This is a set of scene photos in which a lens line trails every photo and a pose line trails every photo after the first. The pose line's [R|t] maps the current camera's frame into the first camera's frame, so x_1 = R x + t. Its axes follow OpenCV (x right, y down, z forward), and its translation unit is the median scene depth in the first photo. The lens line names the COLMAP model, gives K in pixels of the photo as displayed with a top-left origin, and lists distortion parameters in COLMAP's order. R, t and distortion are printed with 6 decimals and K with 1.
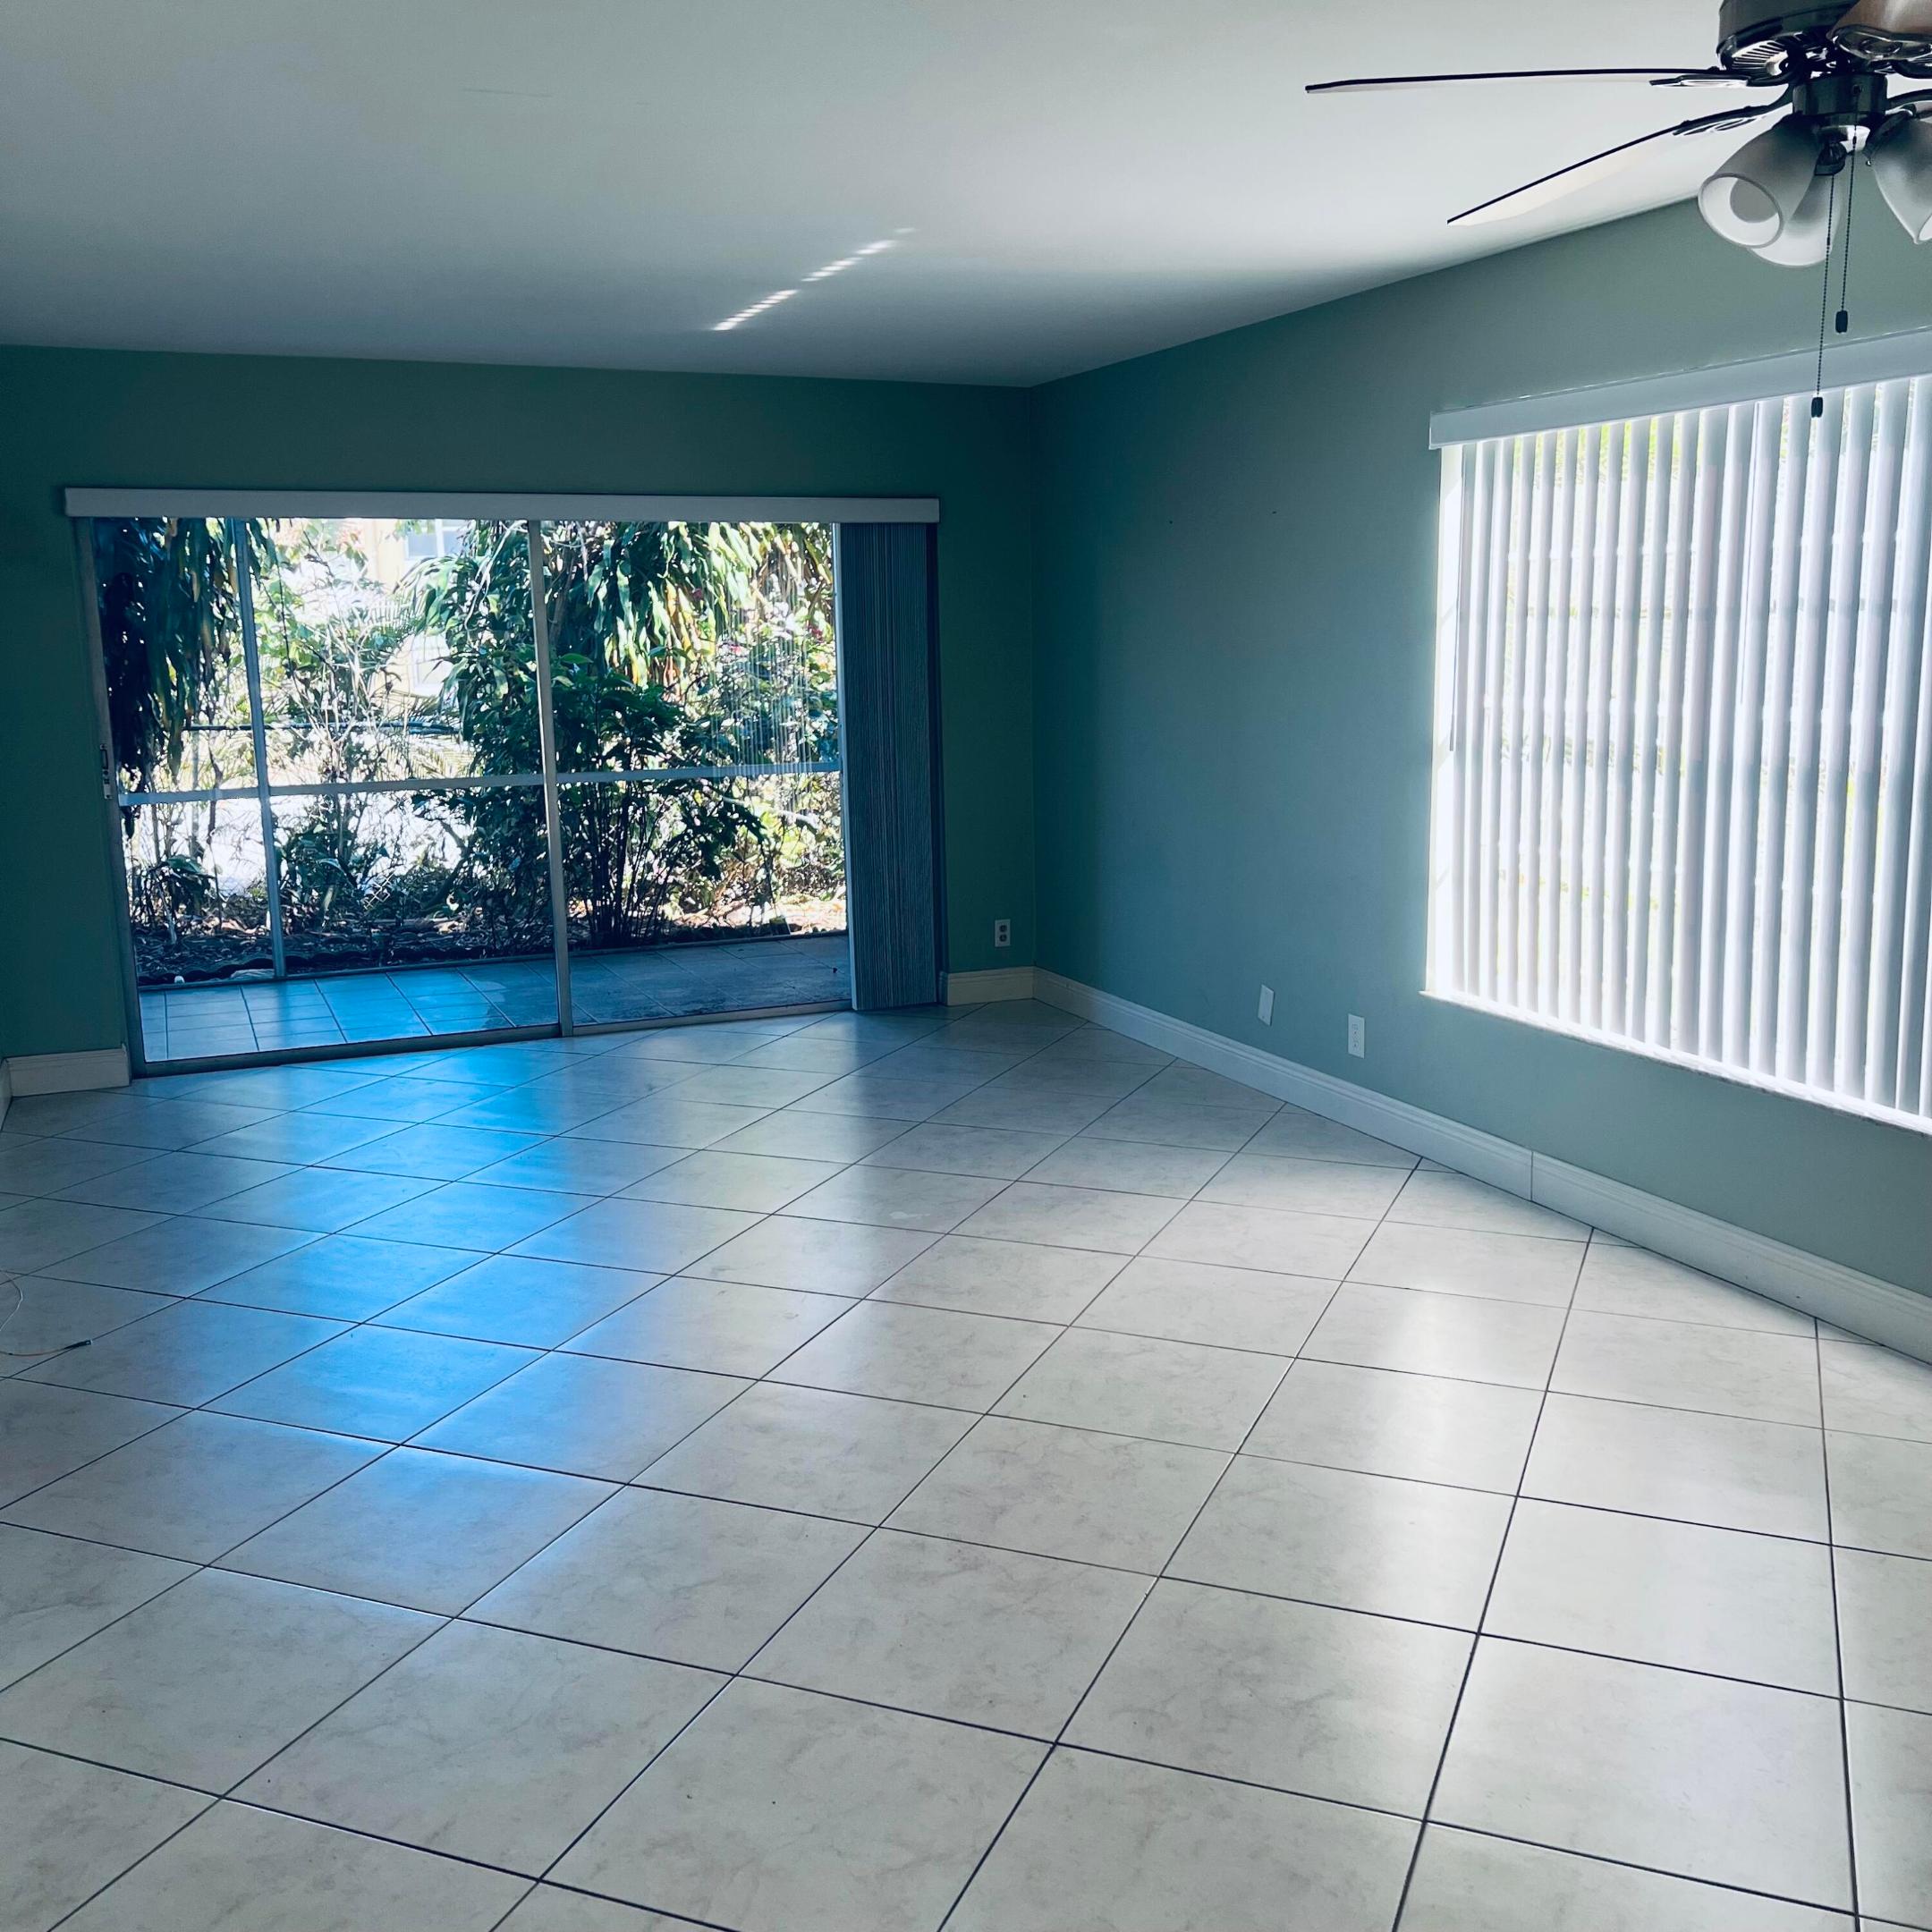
lens RADIAL K [[1933.7, 0, 899.9], [0, 1933.7, 961.0], [0, 0, 1]] dist [-0.002036, -0.016108]
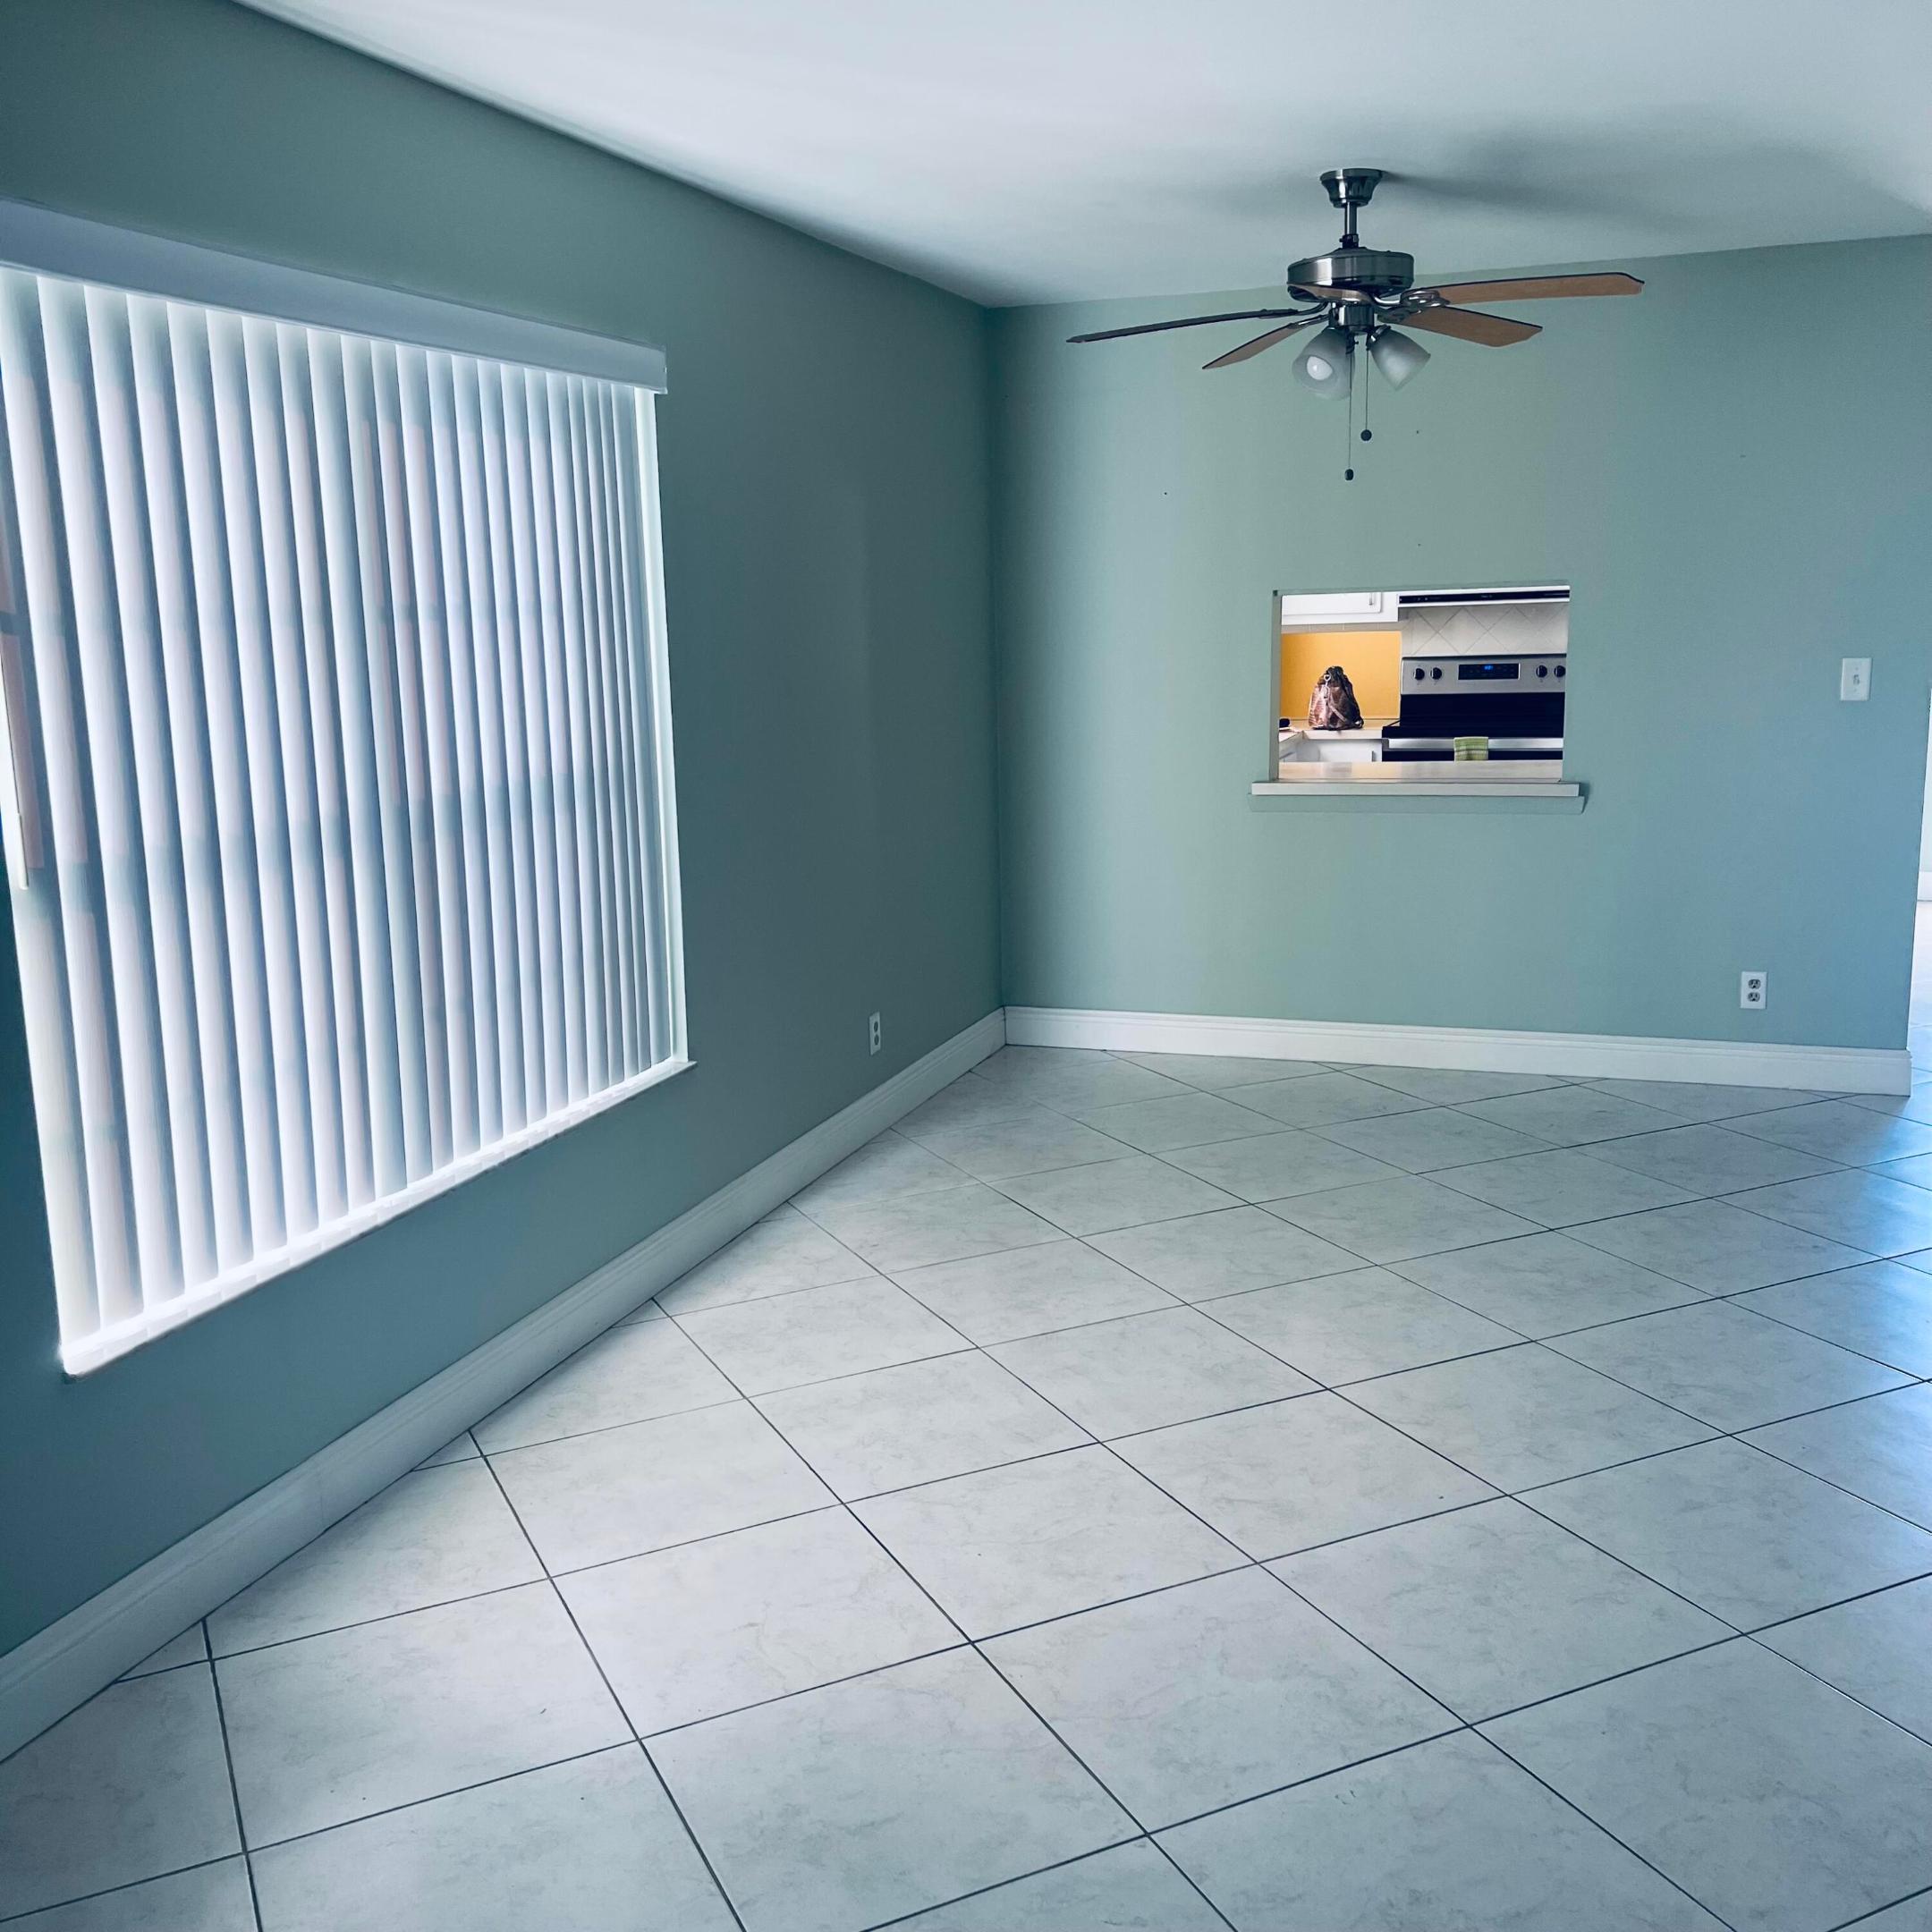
lens RADIAL K [[1933.7, 0, 899.9], [0, 1933.7, 961.0], [0, 0, 1]] dist [-0.002036, -0.016108]
pose [[-0.744035, -0.081182, 0.663190, -0.282047], [0.161026, 0.941545, 0.295912, -0.266080], [-0.648446, 0.326959, -0.687470, 1.557384]]
